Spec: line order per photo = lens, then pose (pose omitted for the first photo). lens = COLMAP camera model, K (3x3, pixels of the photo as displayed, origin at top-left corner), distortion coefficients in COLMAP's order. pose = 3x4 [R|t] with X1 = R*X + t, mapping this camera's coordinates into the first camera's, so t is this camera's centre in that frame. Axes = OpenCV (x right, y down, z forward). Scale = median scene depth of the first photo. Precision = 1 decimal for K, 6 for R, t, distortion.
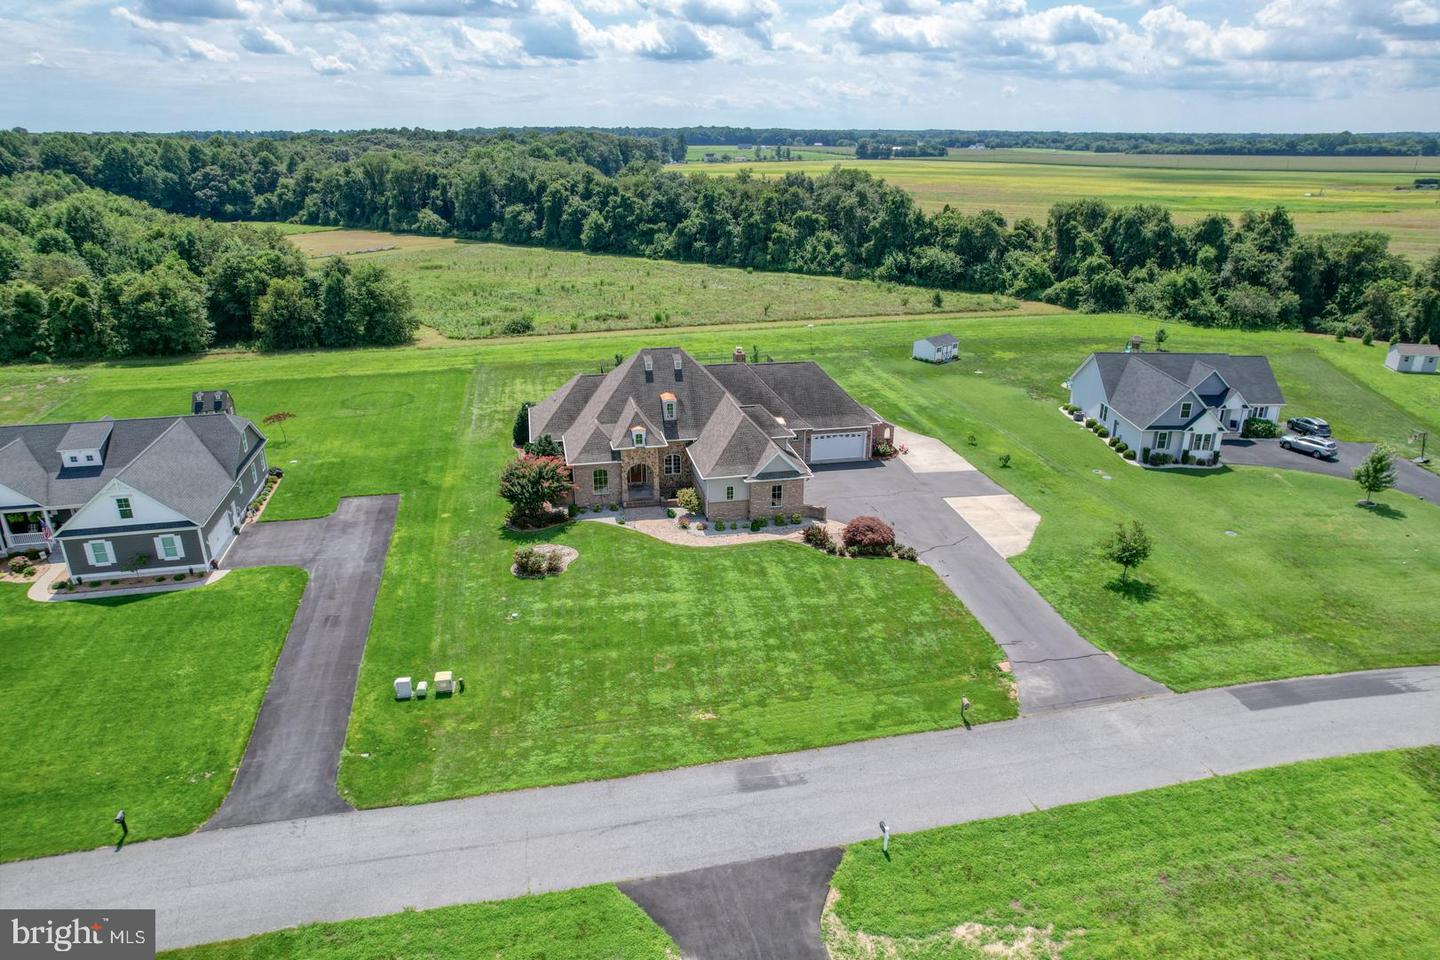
lens RADIAL K [[922.5, 0, 718.1], [0, 922.5, 480.8], [0, 0, 1]] dist [-0.086041, 0.083098]
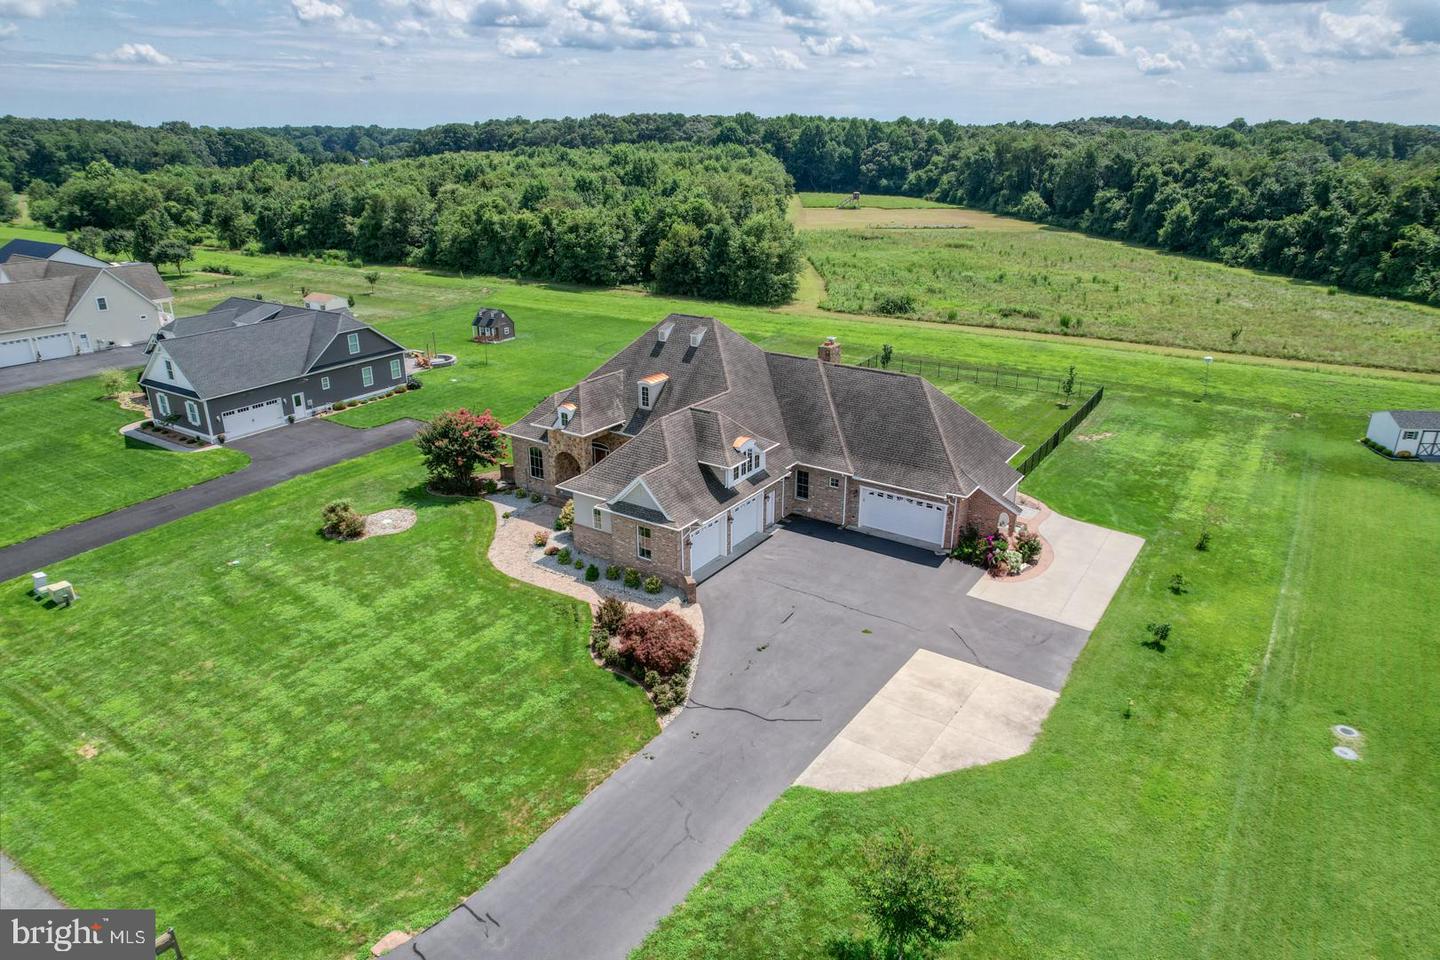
lens RADIAL K [[922.5, 0, 718.1], [0, 922.5, 480.8], [0, 0, 1]] dist [-0.086041, 0.083098]
pose [[0.701983, 0.254875, -0.665026, 0.250856], [-0.255549, 0.961731, 0.098838, -0.050150], [0.664767, 0.100564, 0.740251, 0.254851]]
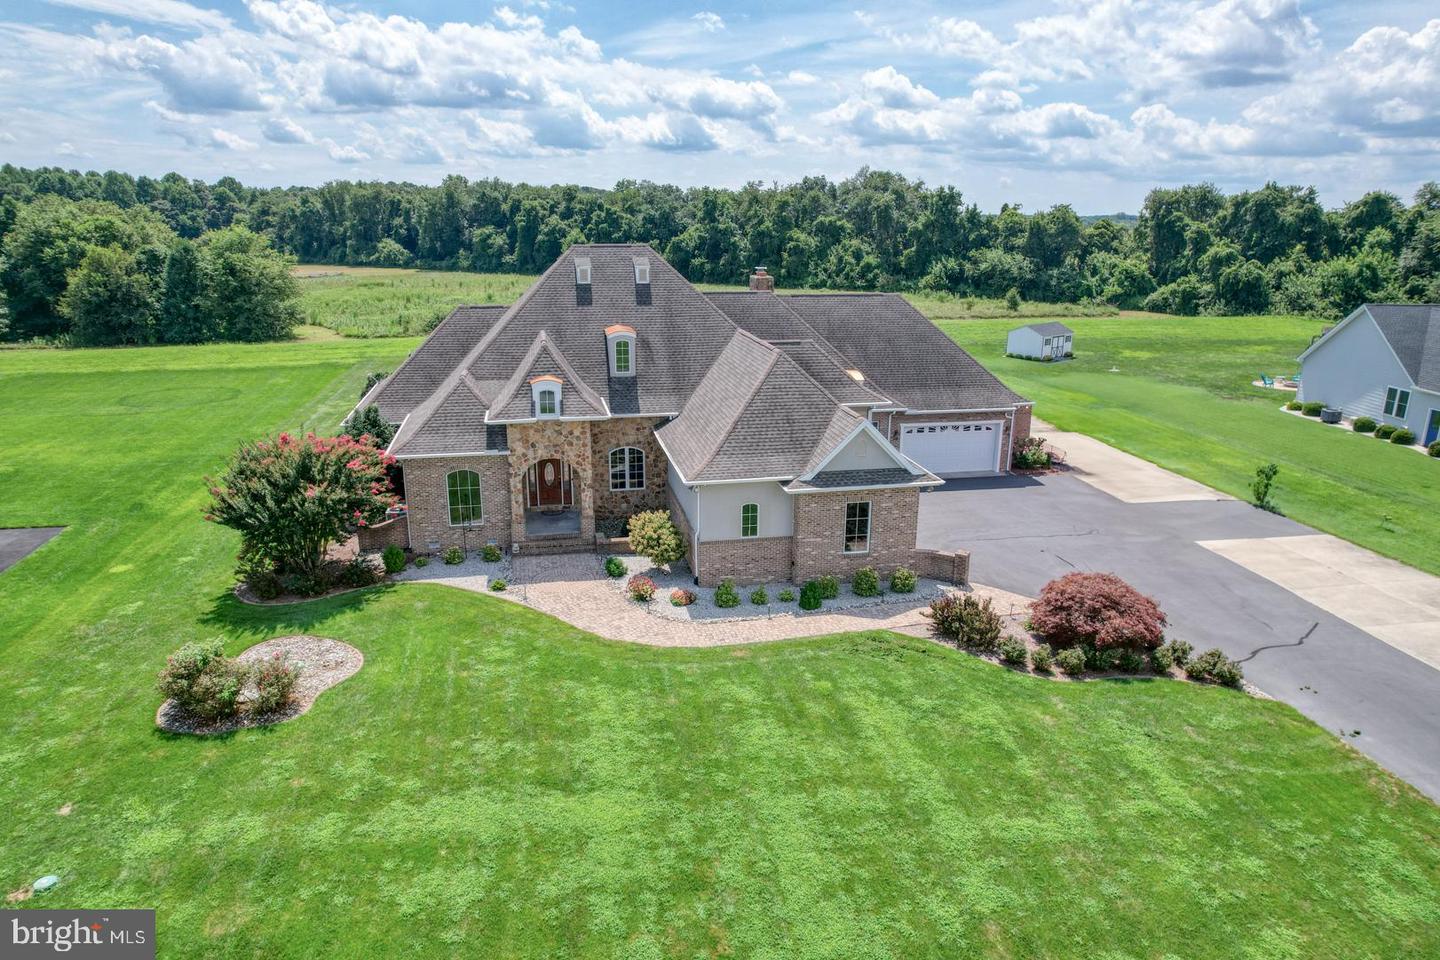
lens RADIAL K [[922.5, 0, 718.1], [0, 922.5, 480.8], [0, 0, 1]] dist [-0.086041, 0.083098]
pose [[0.999984, 0.005493, -0.001099, -0.000686], [-0.005568, 0.996155, -0.087428, 0.015425], [0.000615, 0.087433, 0.996170, 0.267898]]
